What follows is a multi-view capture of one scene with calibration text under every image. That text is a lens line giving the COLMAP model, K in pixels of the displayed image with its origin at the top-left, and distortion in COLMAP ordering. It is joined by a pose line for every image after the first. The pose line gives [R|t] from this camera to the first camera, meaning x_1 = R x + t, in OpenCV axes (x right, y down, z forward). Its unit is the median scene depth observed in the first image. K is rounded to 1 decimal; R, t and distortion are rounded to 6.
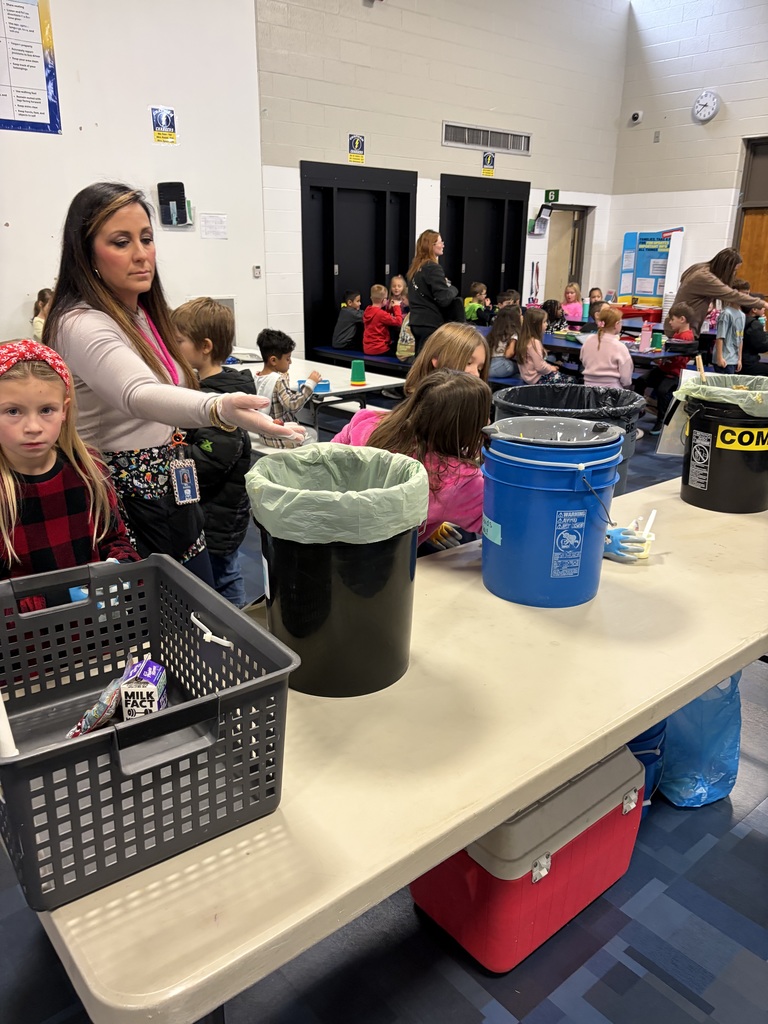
lens RADIAL K [[768.6, 0, 384.0], [0, 768.6, 512.0], [0, 0, 1]] dist [0.050993, -0.060981]
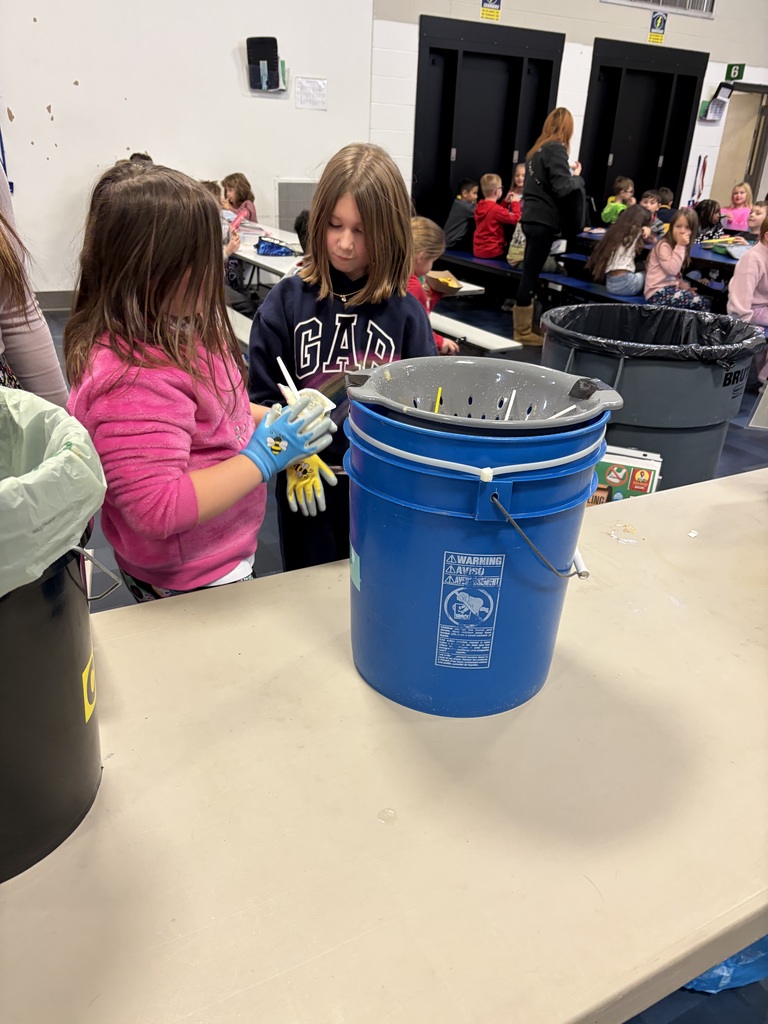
lens RADIAL K [[751.8, 0, 400.8], [0, 751.8, 518.3], [0, 0, 1]] dist [0.050848, -0.060605]
pose [[0.980113, 0.114506, -0.162074, 0.065724], [-0.093266, 0.986705, 0.133100, -0.020749], [0.175159, -0.115337, 0.977761, 0.121672]]
